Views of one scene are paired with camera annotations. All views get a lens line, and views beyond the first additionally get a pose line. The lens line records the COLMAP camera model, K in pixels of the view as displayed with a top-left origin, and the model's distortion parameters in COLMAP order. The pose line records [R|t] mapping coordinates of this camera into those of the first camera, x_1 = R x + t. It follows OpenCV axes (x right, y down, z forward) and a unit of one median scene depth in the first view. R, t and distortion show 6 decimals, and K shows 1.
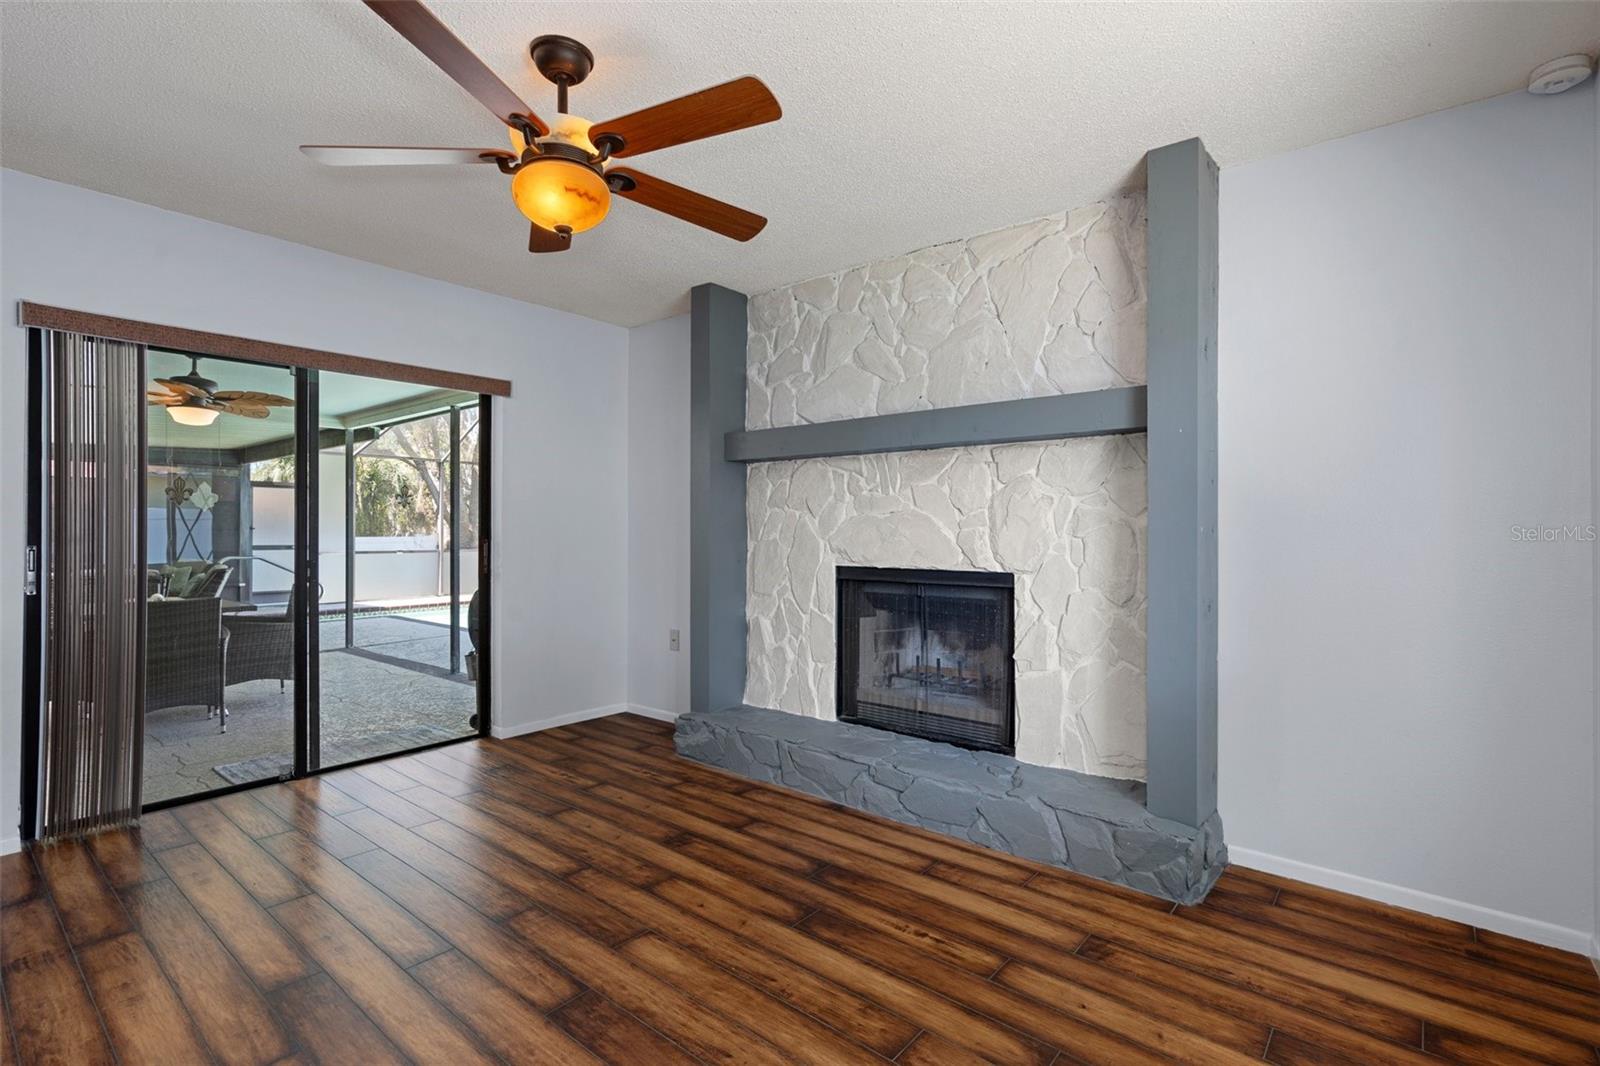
lens RADIAL K [[746.5, 0, 798.6], [0, 746.5, 529.4], [0, 0, 1]] dist [-0.000737, 0.000532]
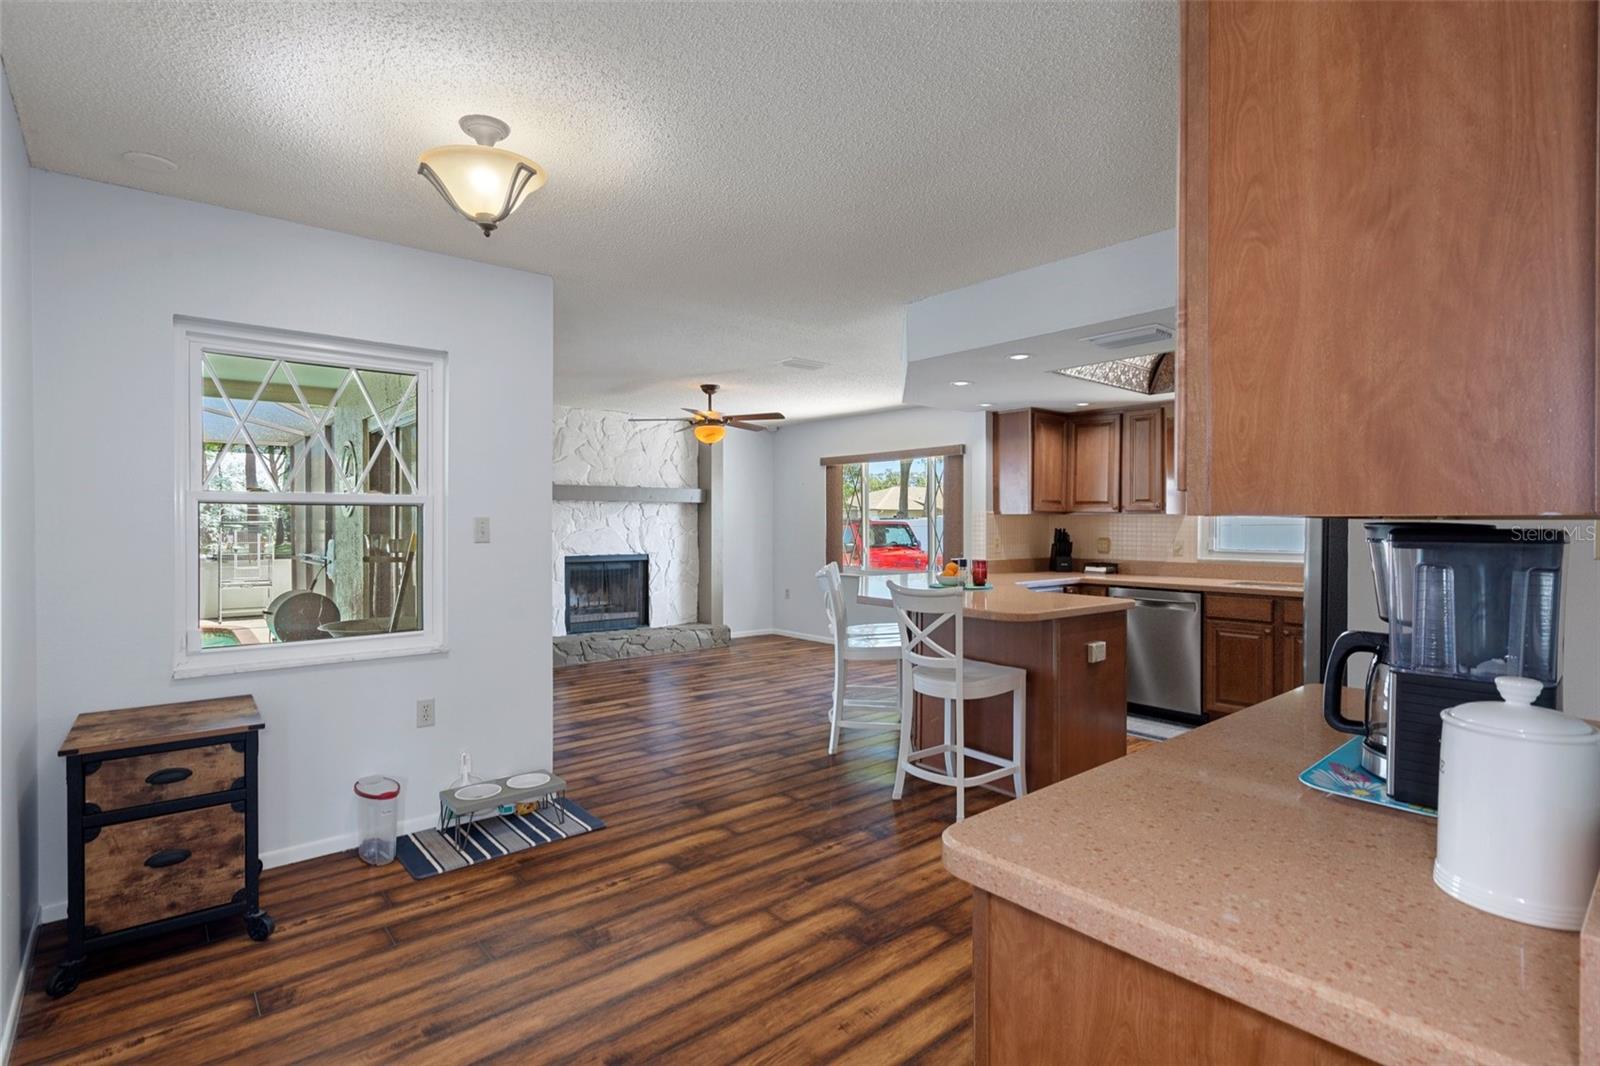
lens RADIAL K [[771.2, 0, 794.9], [0, 771.2, 527.6], [0, 0, 1]] dist [0.001748, 0.001603]
pose [[0.176120, -0.008279, 0.984334, -2.190202], [-0.001399, 0.999962, 0.008661, -0.053939], [-0.984368, -0.002902, 0.176102, 0.056744]]
